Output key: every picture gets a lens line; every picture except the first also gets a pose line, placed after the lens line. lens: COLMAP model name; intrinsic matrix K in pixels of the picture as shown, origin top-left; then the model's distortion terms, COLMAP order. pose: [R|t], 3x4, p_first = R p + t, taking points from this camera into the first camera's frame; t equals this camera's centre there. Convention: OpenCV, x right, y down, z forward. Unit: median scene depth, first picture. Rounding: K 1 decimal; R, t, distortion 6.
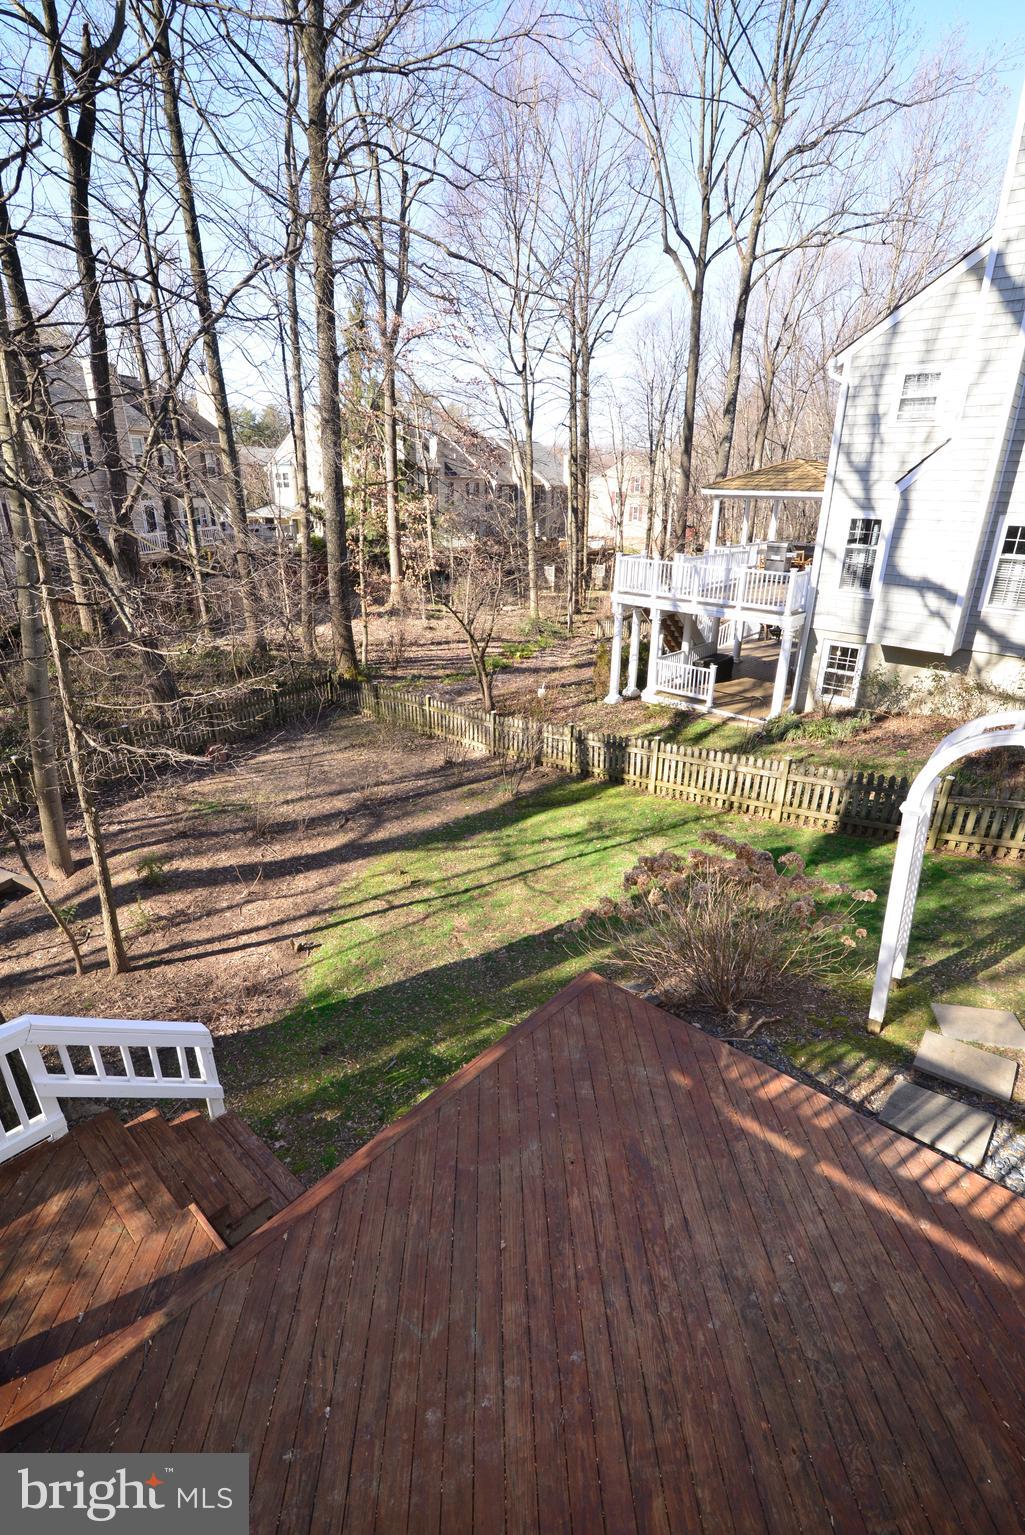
lens RADIAL K [[704.6, 0, 525.9], [0, 704.6, 768.1], [0, 0, 1]] dist [-0.017624, -0.000819]
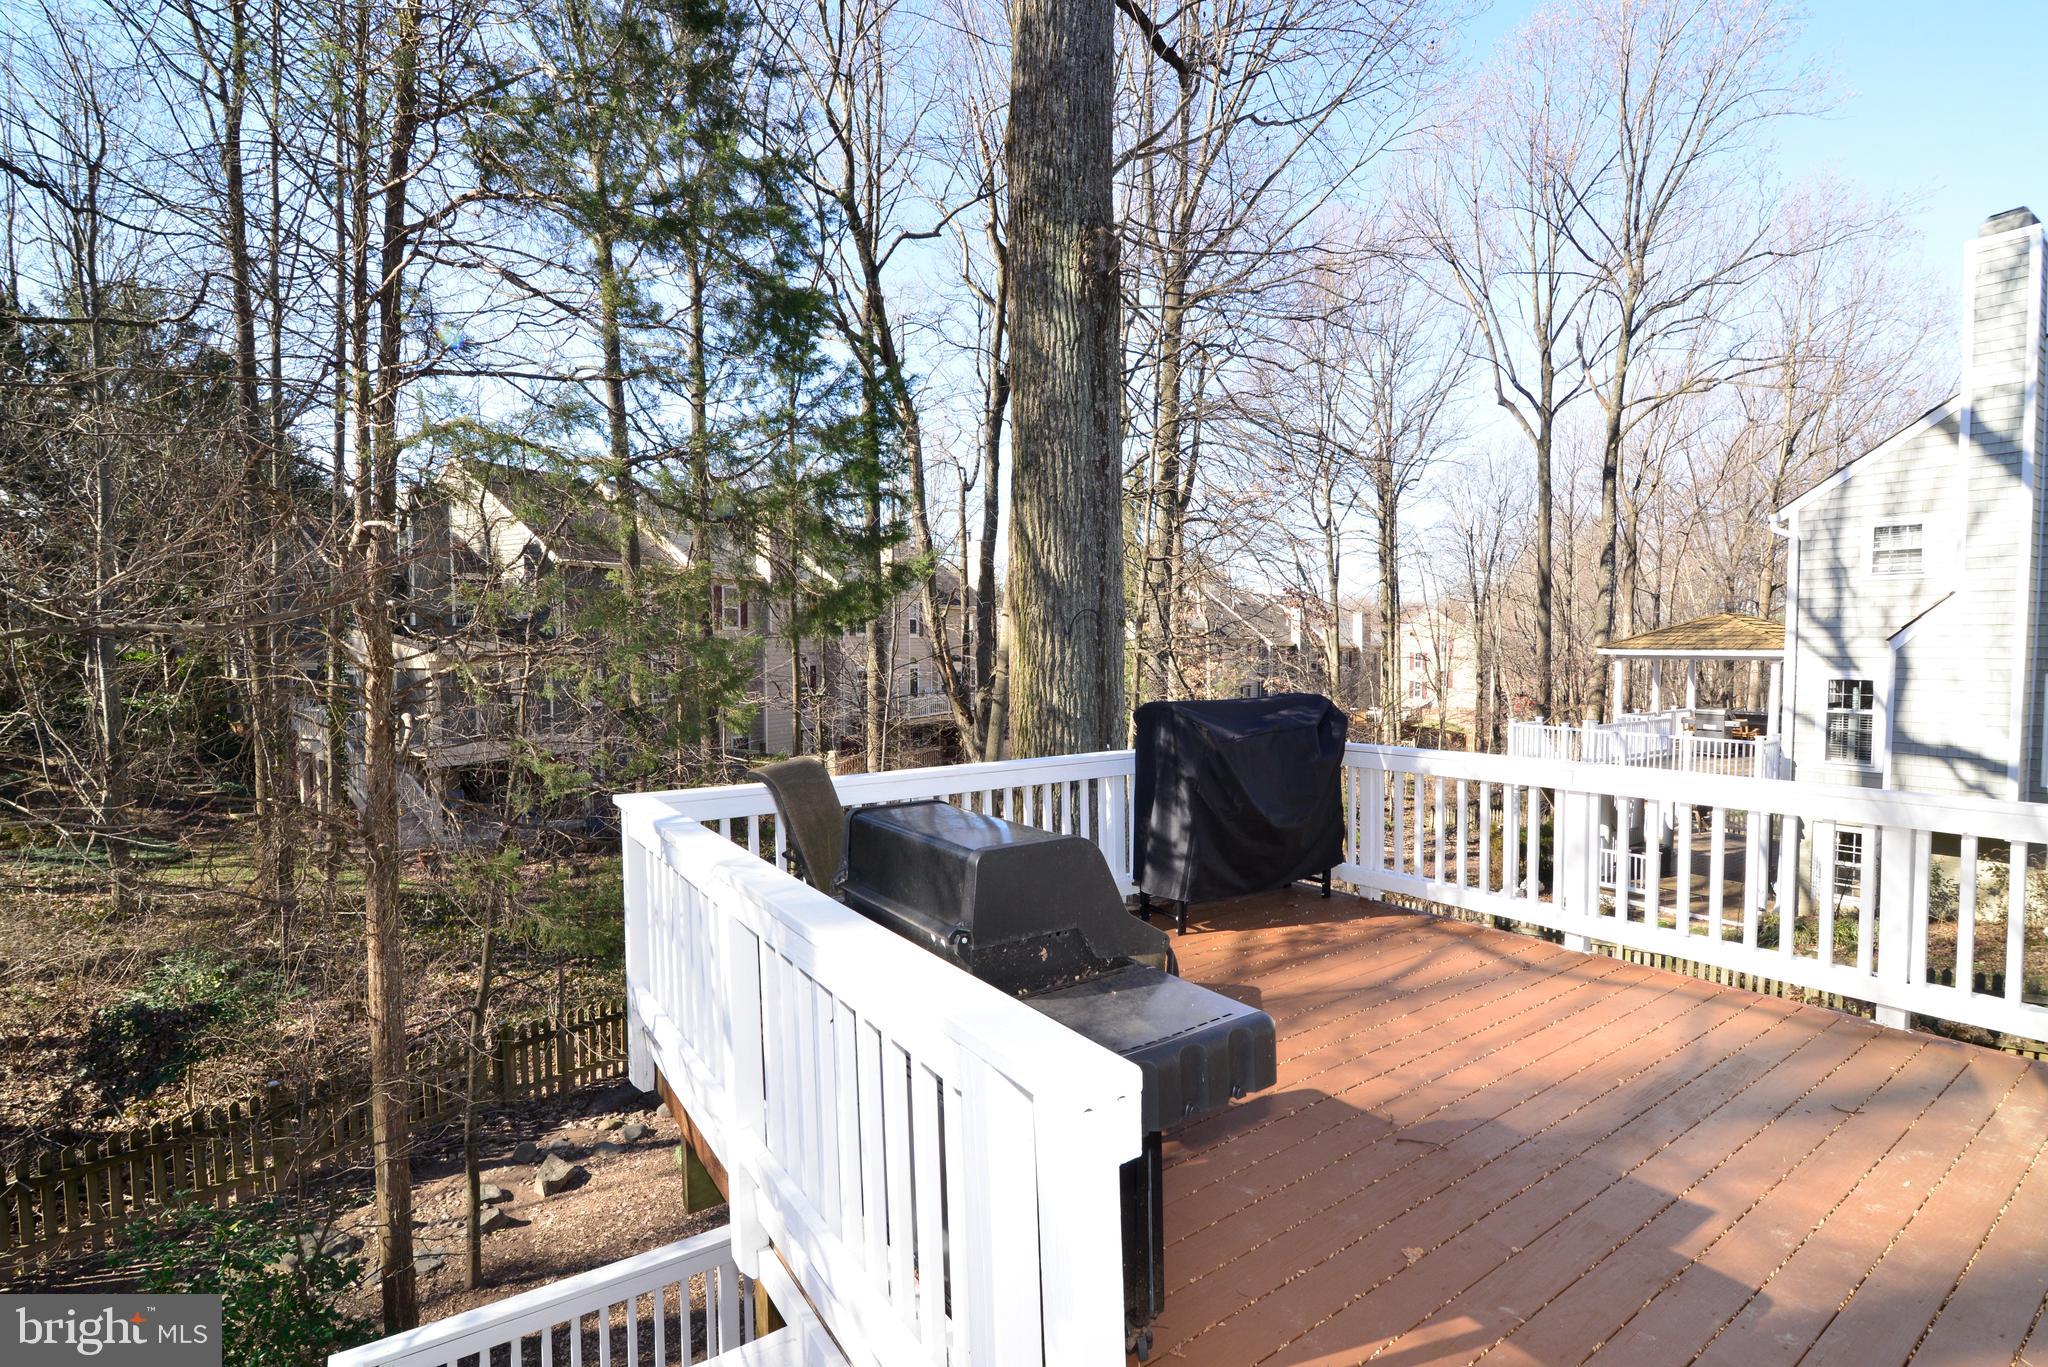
lens RADIAL K [[940.1, 0, 1024.0], [0, 940.1, 683.5], [0, 0, 1]] dist [-0.017624, -0.000819]
pose [[0.970483, -0.005032, -0.241118, -0.148333], [-0.076599, 0.941581, -0.327959, 0.064847], [0.228682, 0.336748, 0.913403, -0.175017]]
